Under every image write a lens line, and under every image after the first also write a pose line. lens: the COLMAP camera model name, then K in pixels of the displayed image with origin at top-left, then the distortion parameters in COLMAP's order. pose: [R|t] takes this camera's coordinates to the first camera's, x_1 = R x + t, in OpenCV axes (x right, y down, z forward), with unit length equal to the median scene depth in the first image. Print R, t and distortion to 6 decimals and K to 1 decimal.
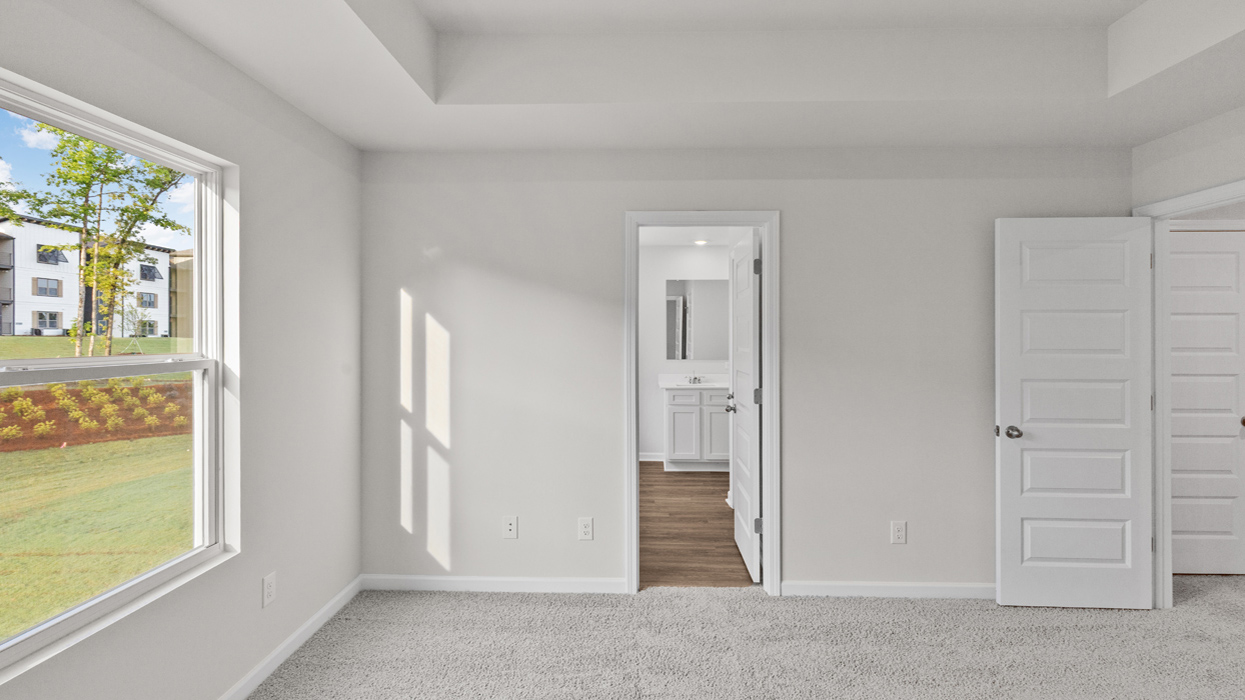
lens RADIAL K [[556.8, 0, 628.0], [0, 556.8, 356.1], [0, 0, 1]] dist [0.004967, -0.001390]
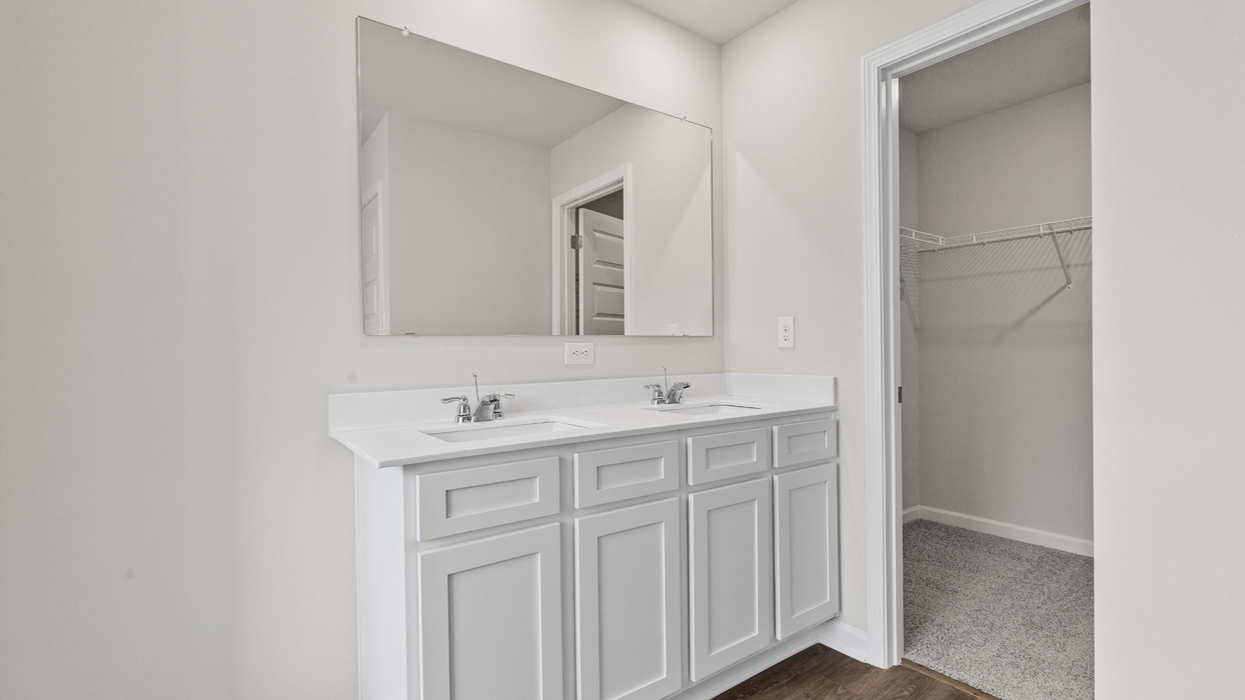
lens RADIAL K [[556.8, 0, 628.0], [0, 556.8, 356.1], [0, 0, 1]] dist [0.004967, -0.001390]
pose [[0.785754, -0.010794, 0.618445, 0.008197], [0.030621, 0.999301, -0.021464, 0.027402], [-0.617780, 0.035803, 0.785535, 0.795355]]
